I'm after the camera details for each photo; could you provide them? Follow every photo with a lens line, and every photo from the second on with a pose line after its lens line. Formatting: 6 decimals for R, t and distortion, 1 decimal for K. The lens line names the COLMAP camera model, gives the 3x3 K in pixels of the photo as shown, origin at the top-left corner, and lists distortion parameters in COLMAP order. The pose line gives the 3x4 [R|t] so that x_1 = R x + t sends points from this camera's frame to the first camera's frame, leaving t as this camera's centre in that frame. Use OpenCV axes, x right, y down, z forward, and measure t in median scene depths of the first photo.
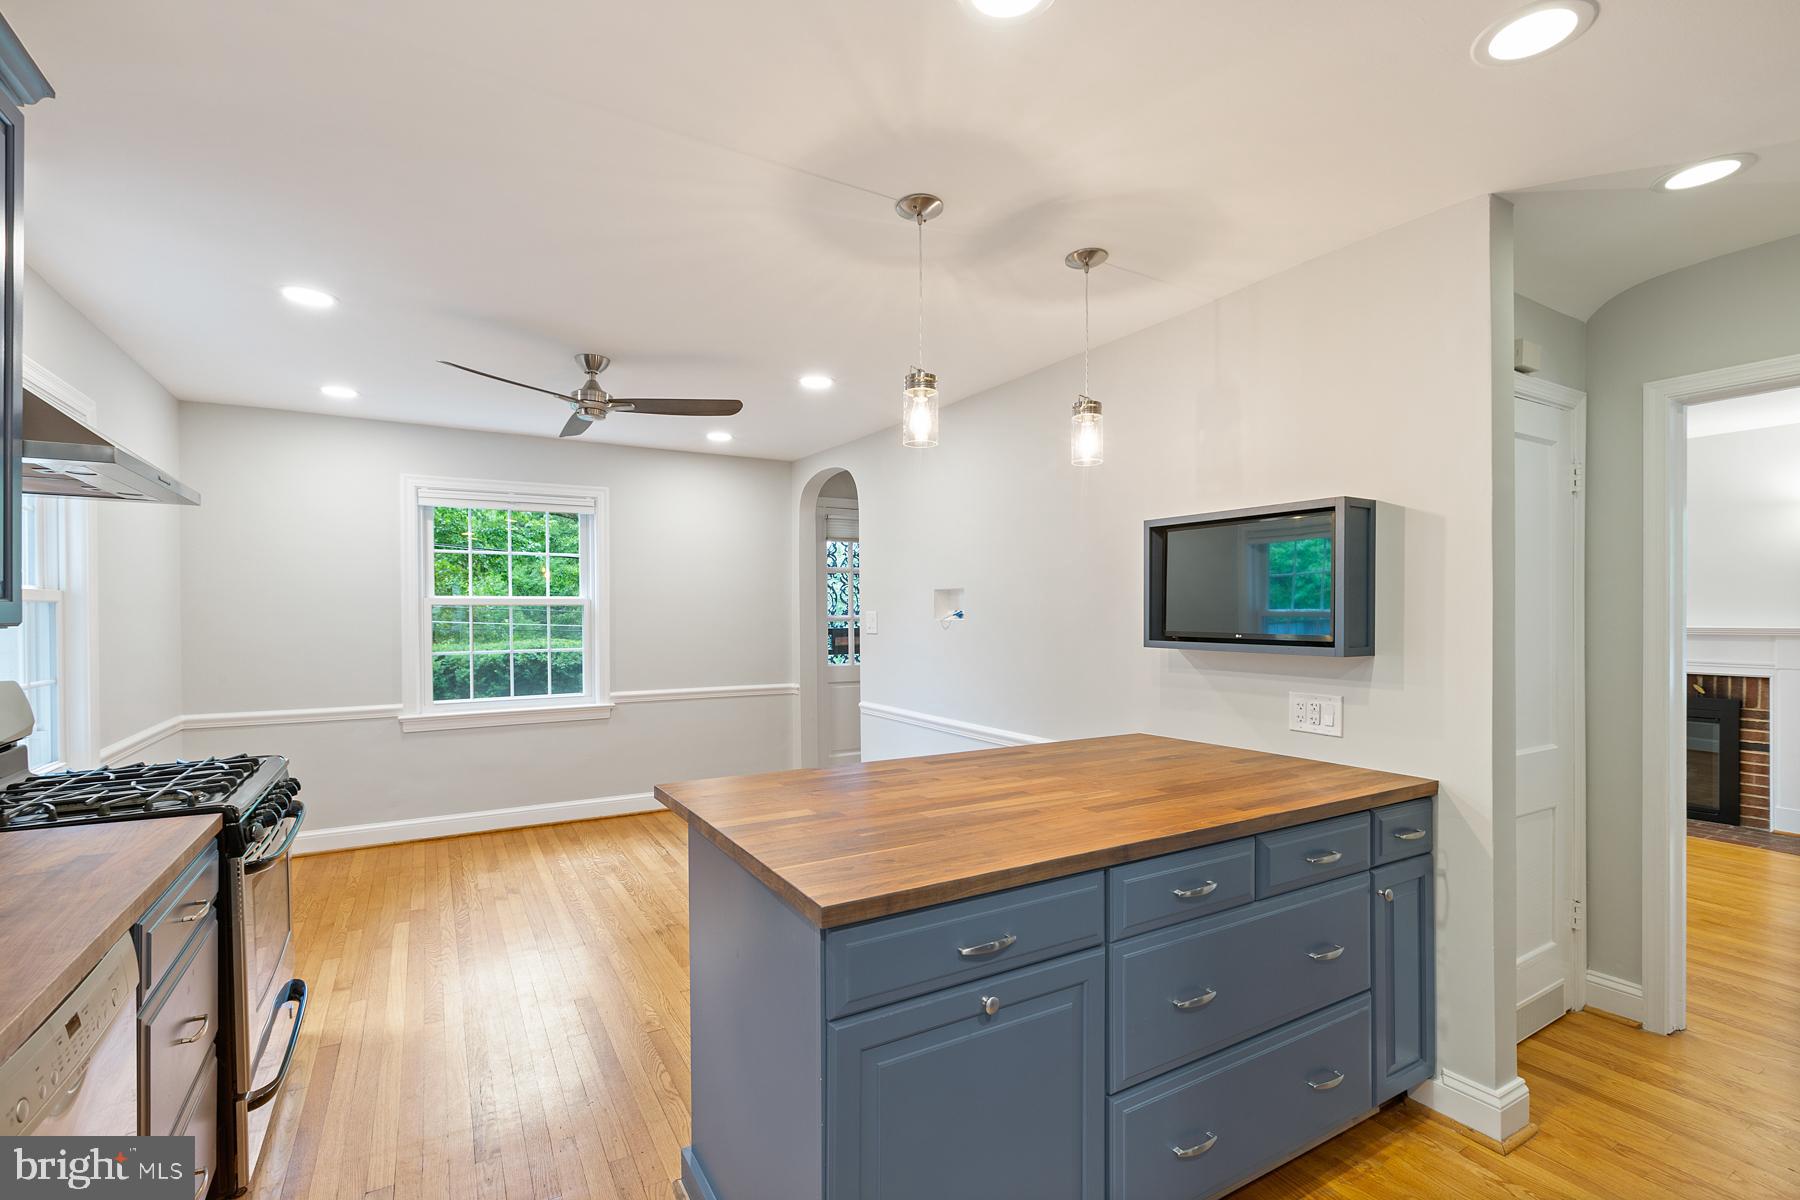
lens RADIAL K [[809.2, 0, 893.9], [0, 809.2, 609.5], [0, 0, 1]] dist [0.003901, -0.001929]
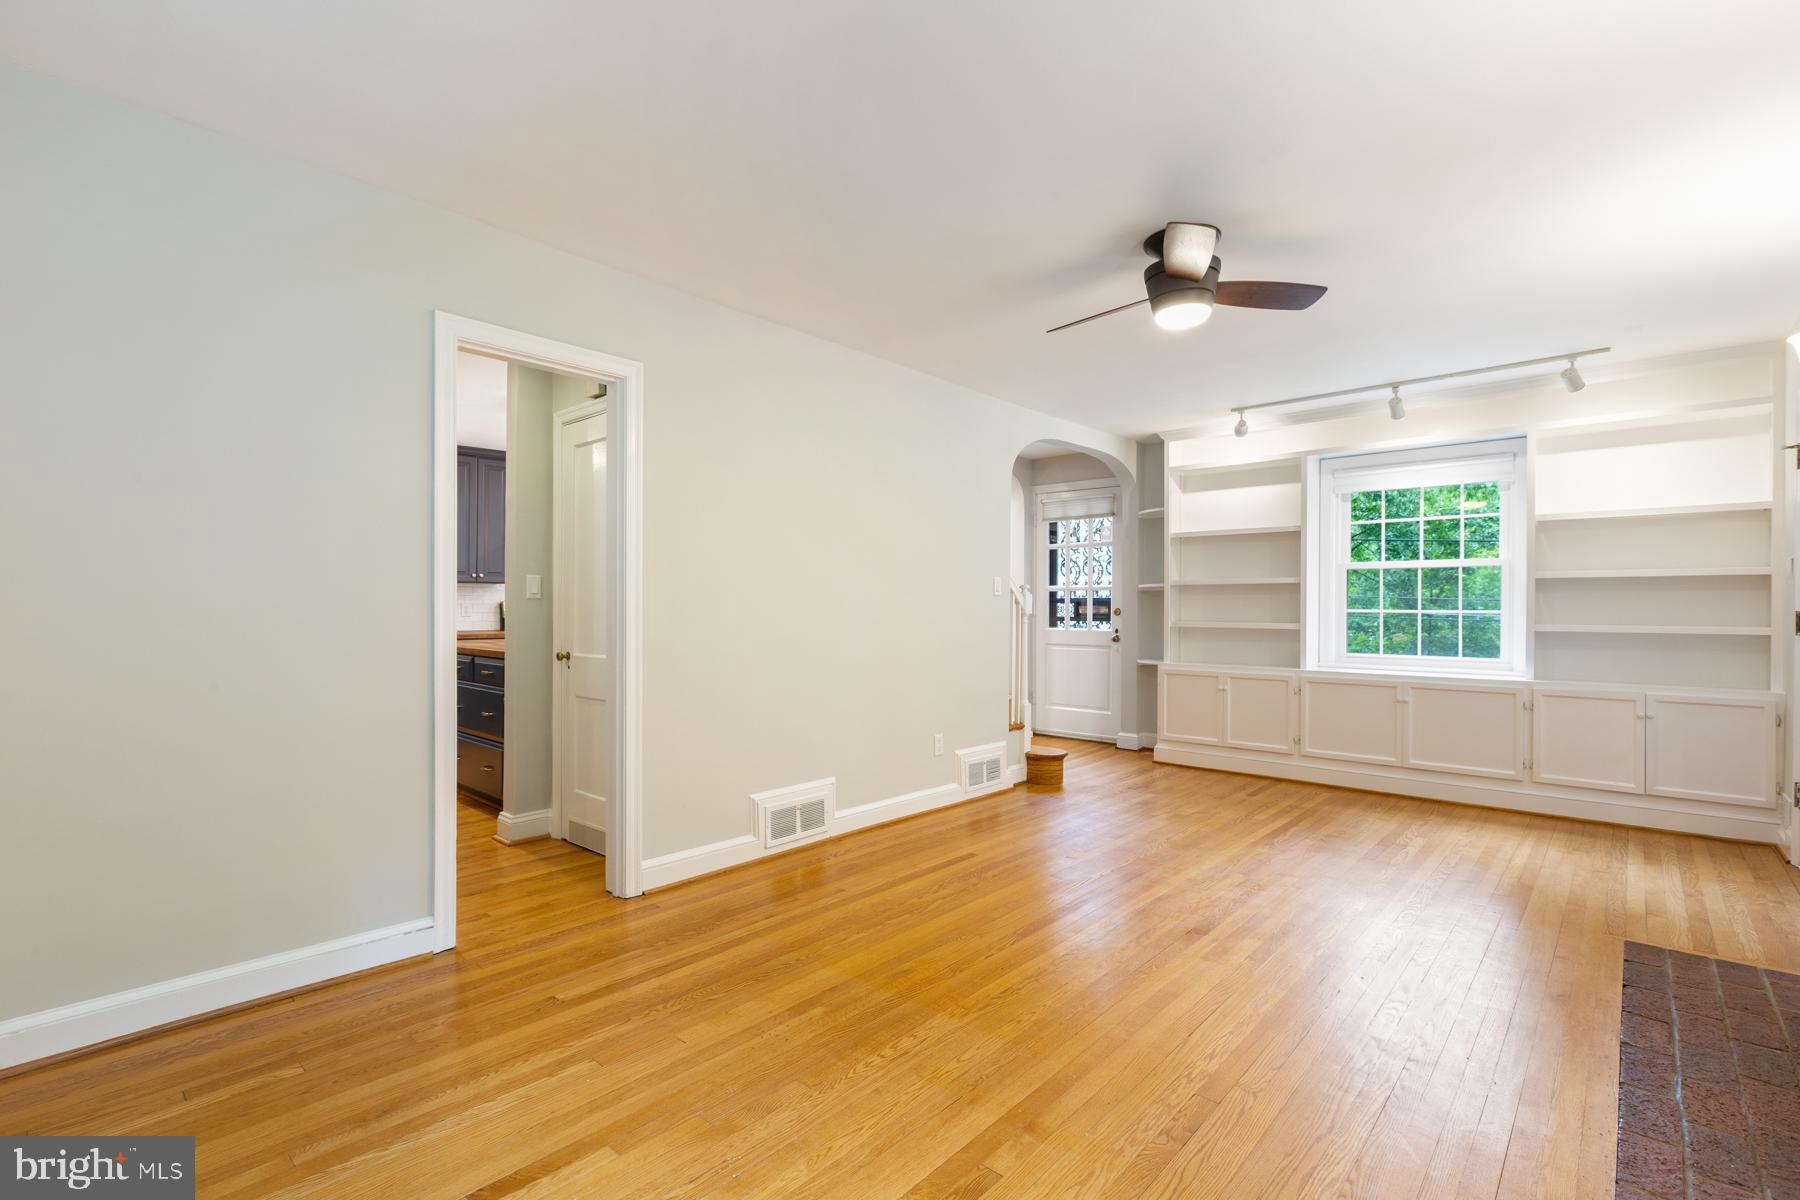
lens RADIAL K [[809.2, 0, 902.1], [0, 809.2, 610.8], [0, 0, 1]] dist [0.003901, -0.001929]
pose [[0.312494, 0.009109, -0.949876, 1.213626], [-0.000685, 0.999956, 0.009364, 0.041042], [0.949919, -0.002276, 0.312487, 0.558474]]
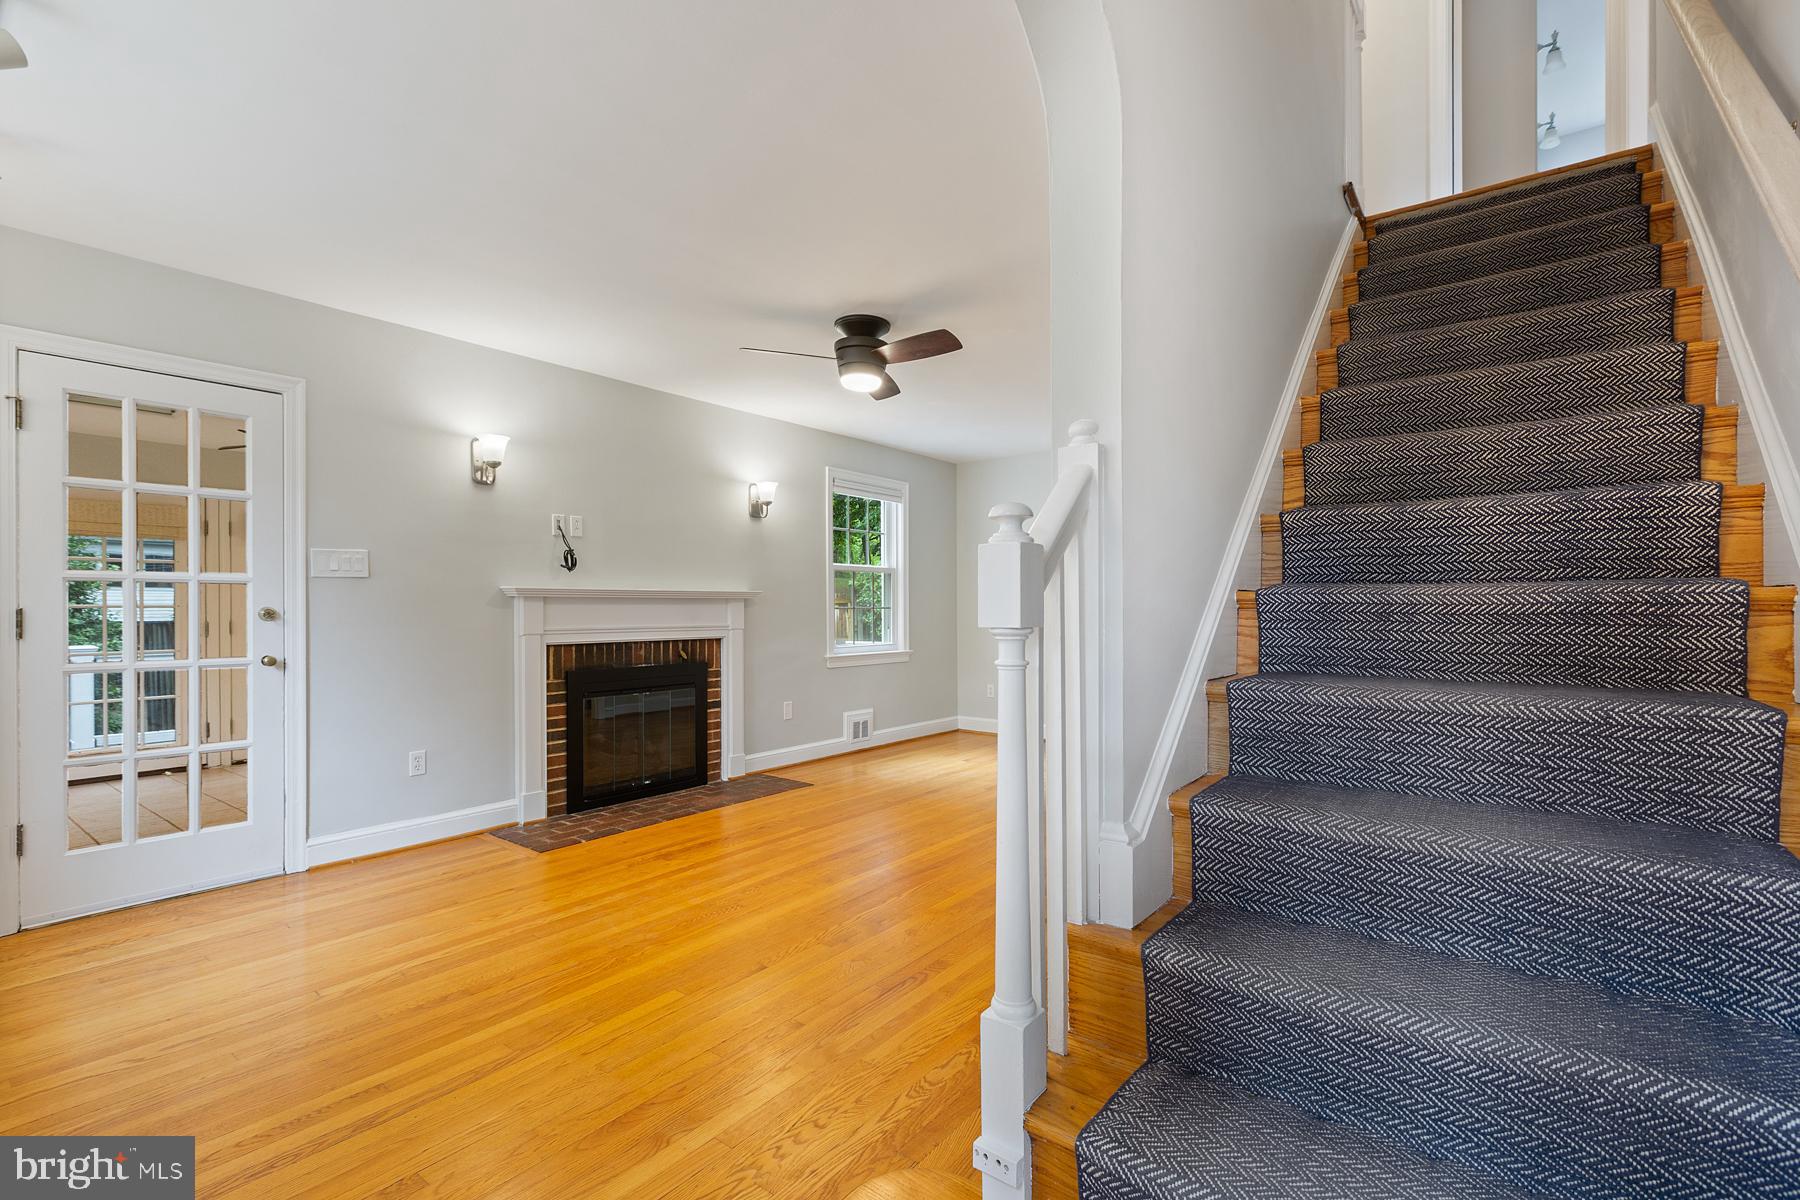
lens RADIAL K [[809.2, 0, 914.1], [0, 809.2, 606.9], [0, 0, 1]] dist [0.003901, -0.001929]
pose [[-0.383638, 0.005423, 0.923468, -0.005186], [-0.002716, 0.999972, -0.007000, 0.049721], [-0.923480, -0.005194, -0.383612, 1.168348]]
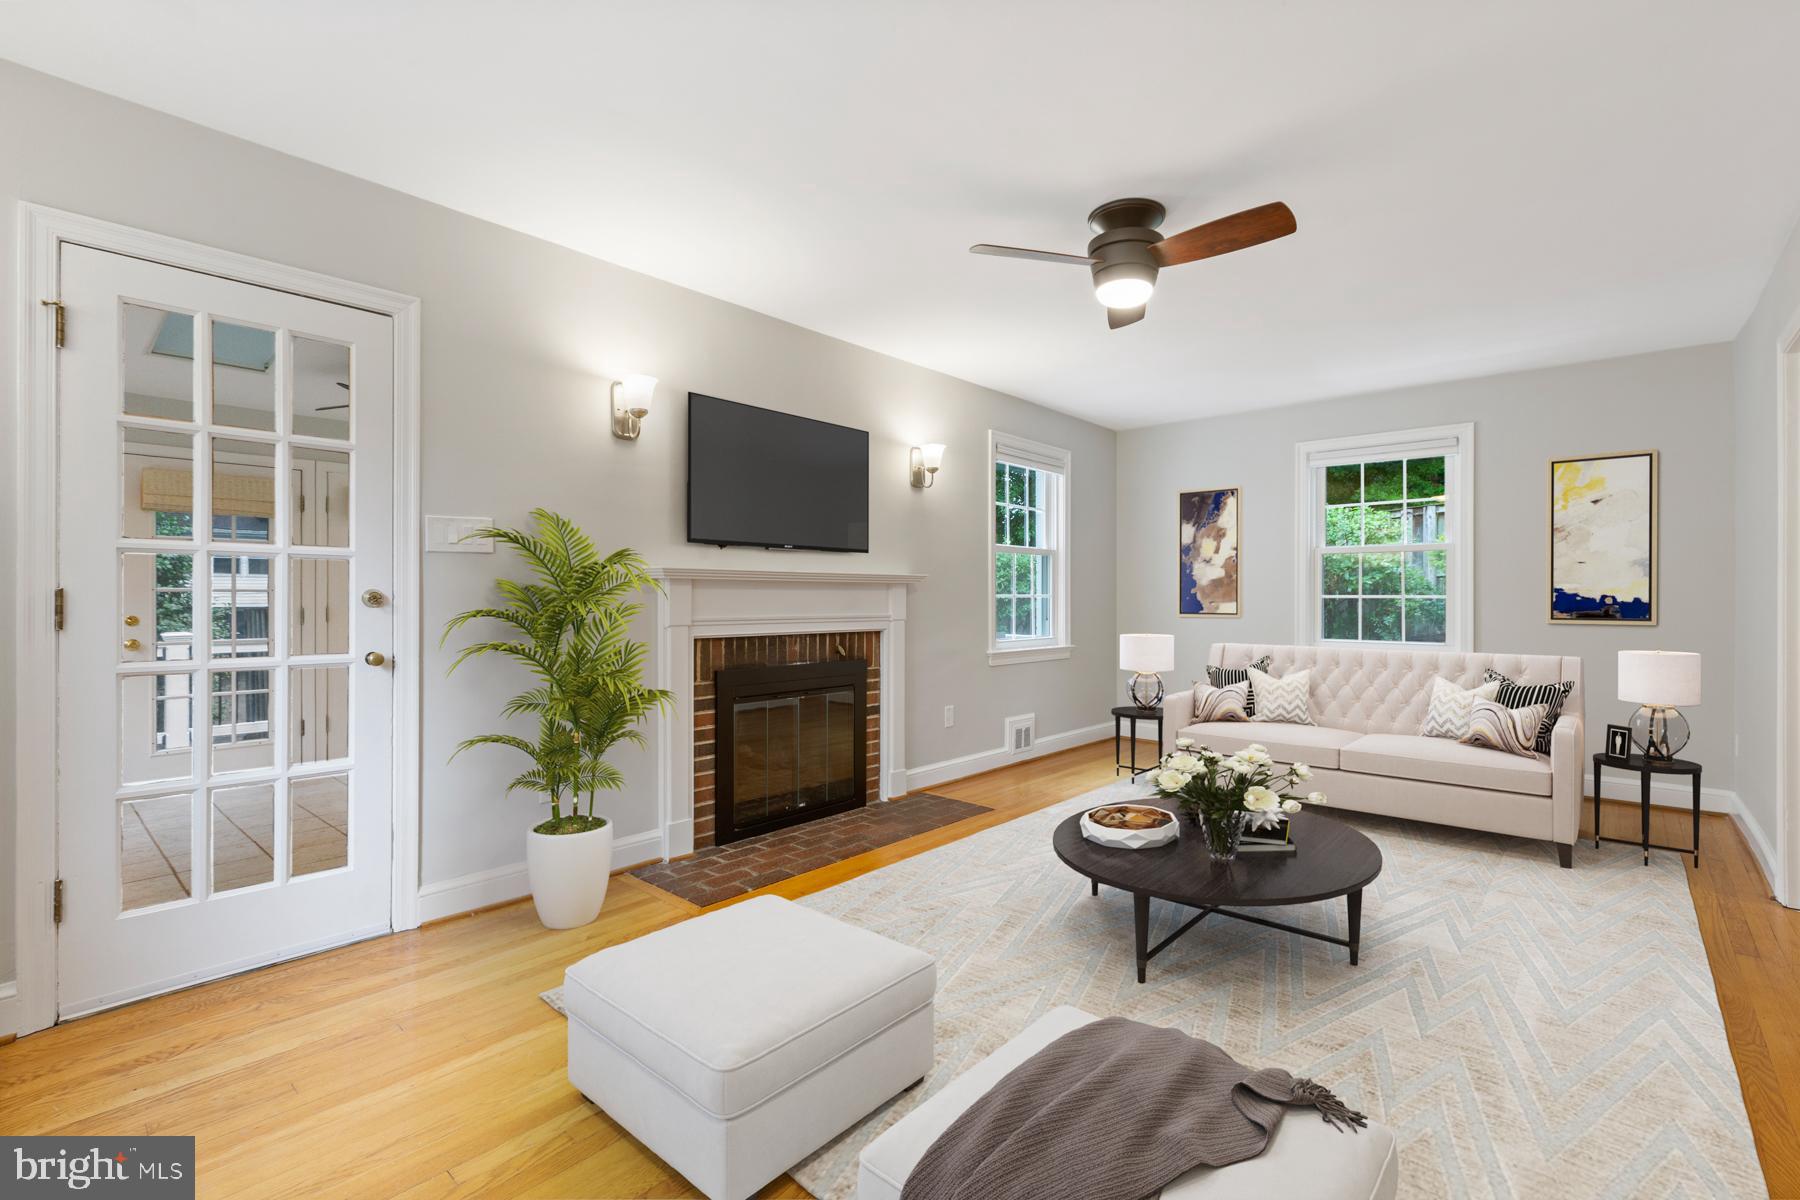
lens RADIAL K [[809.2, 0, 914.4], [0, 809.2, 592.5], [0, 0, 1]] dist [0.003901, -0.001929]
pose [[-0.314683, 0.008237, 0.949161, 0.217475], [-0.007603, 0.999908, -0.011198, 0.051751], [-0.949166, -0.010740, -0.314592, 1.239557]]
